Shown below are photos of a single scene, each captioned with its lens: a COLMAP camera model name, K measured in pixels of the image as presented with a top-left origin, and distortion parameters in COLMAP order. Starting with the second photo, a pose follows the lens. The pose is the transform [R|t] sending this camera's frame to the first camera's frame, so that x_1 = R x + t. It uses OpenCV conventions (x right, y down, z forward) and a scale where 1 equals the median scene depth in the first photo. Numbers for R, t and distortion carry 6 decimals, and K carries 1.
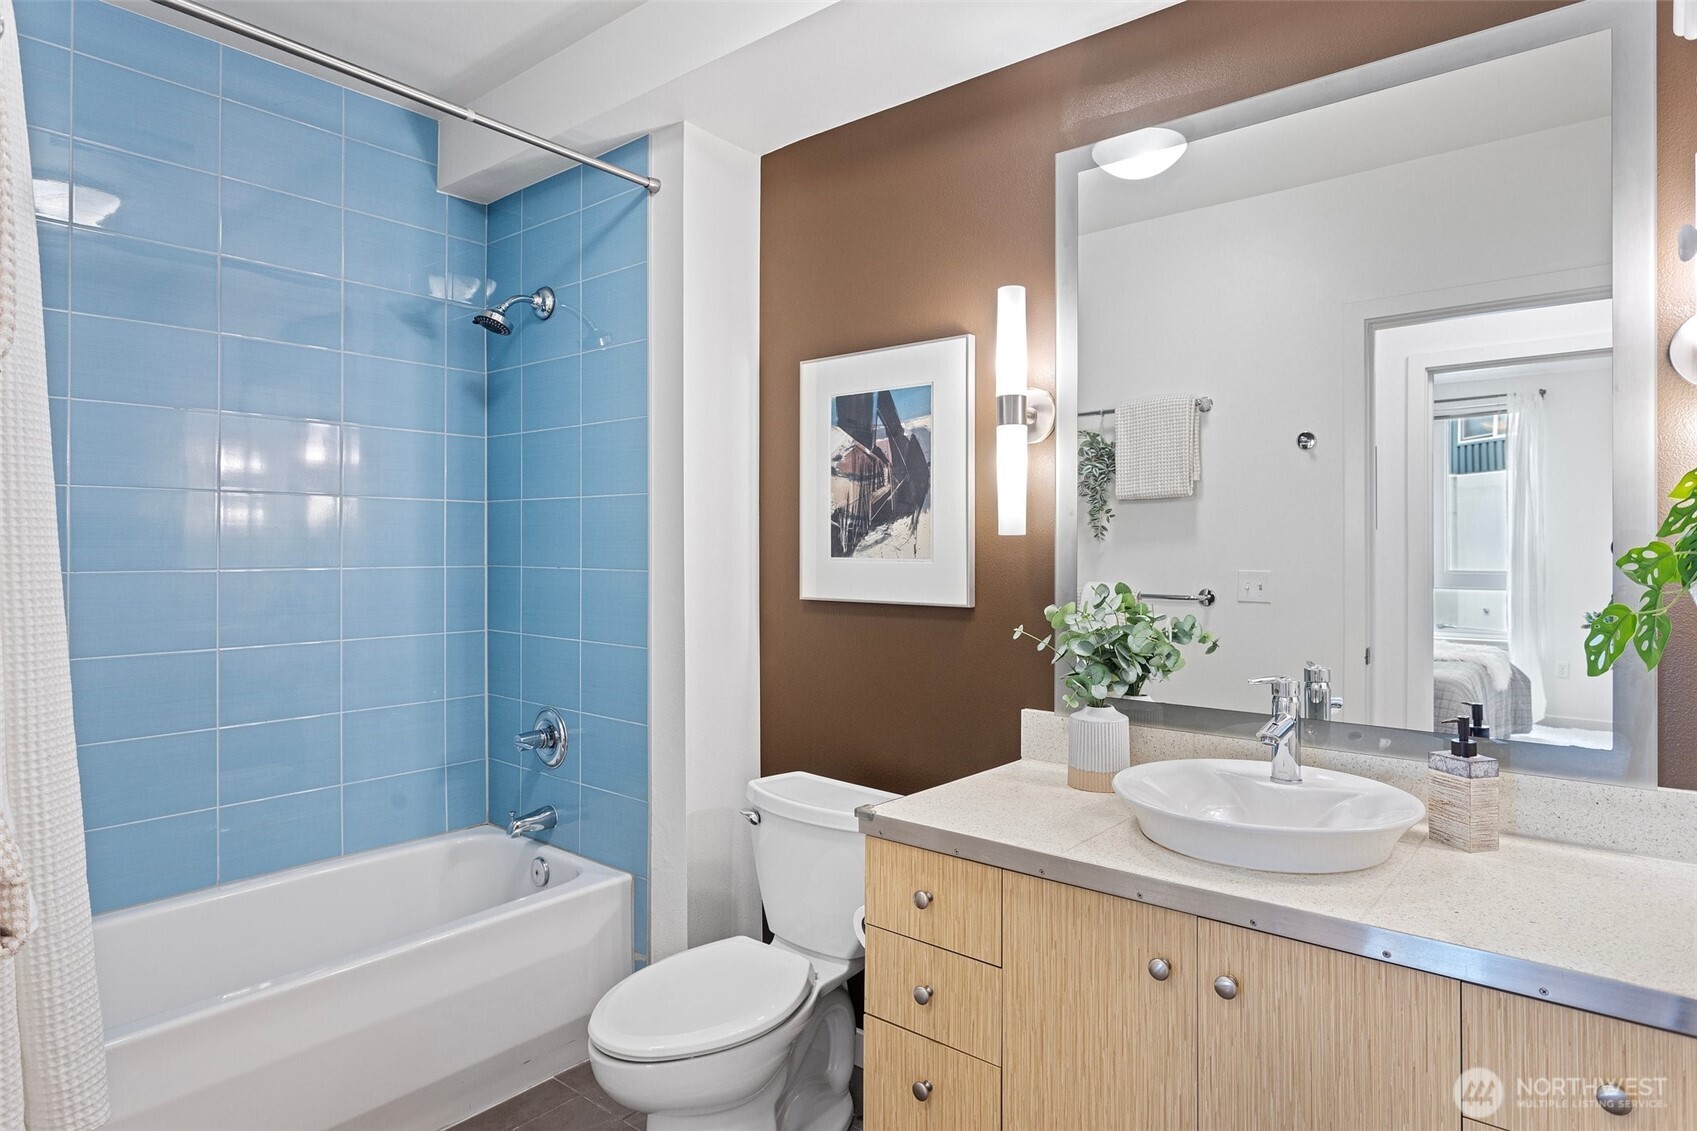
lens RADIAL K [[966.4, 0, 848.1], [0, 966.4, 559.7], [0, 0, 1]] dist [-0.007801, 0.005862]
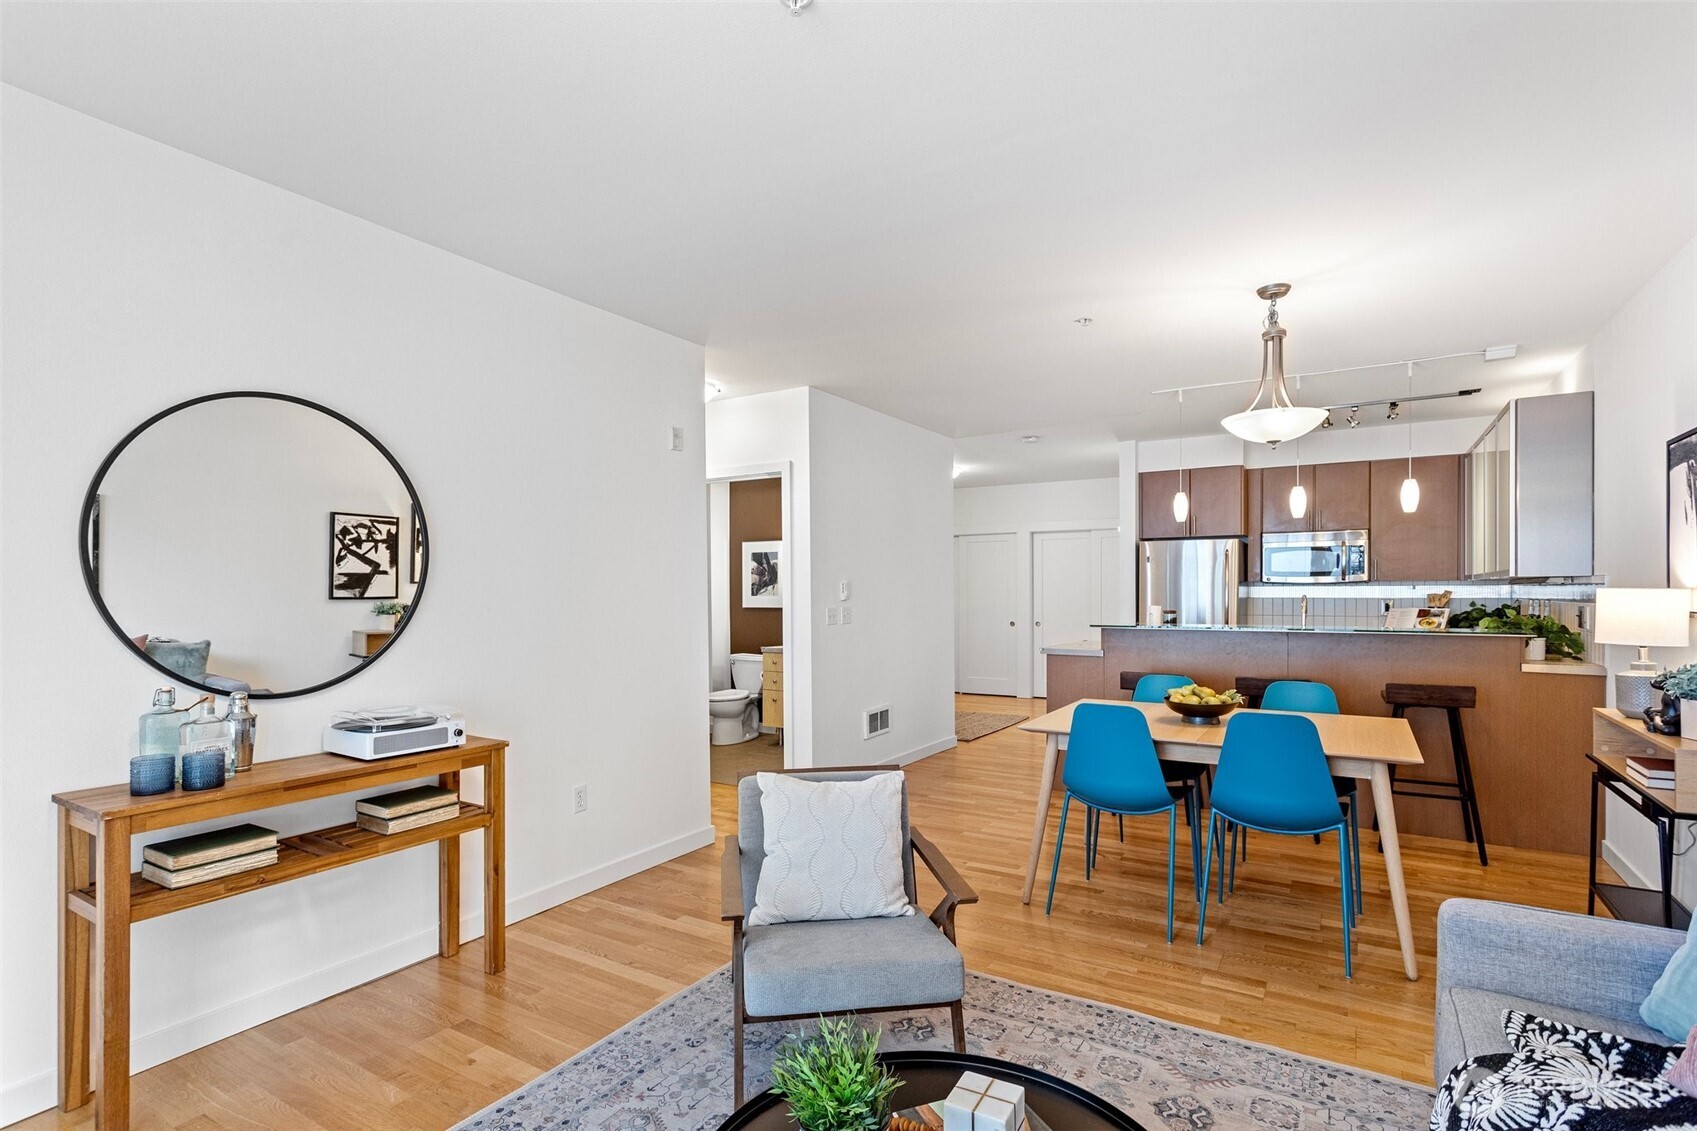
lens RADIAL K [[819.1, 0, 863.5], [0, 819.1, 593.6], [0, 0, 1]] dist [0.001215, 0.003985]
pose [[0.987057, -0.008407, 0.160147, -0.098553], [0.008004, 0.999963, 0.003160, -0.018144], [-0.160168, -0.001838, 0.987088, -2.213237]]
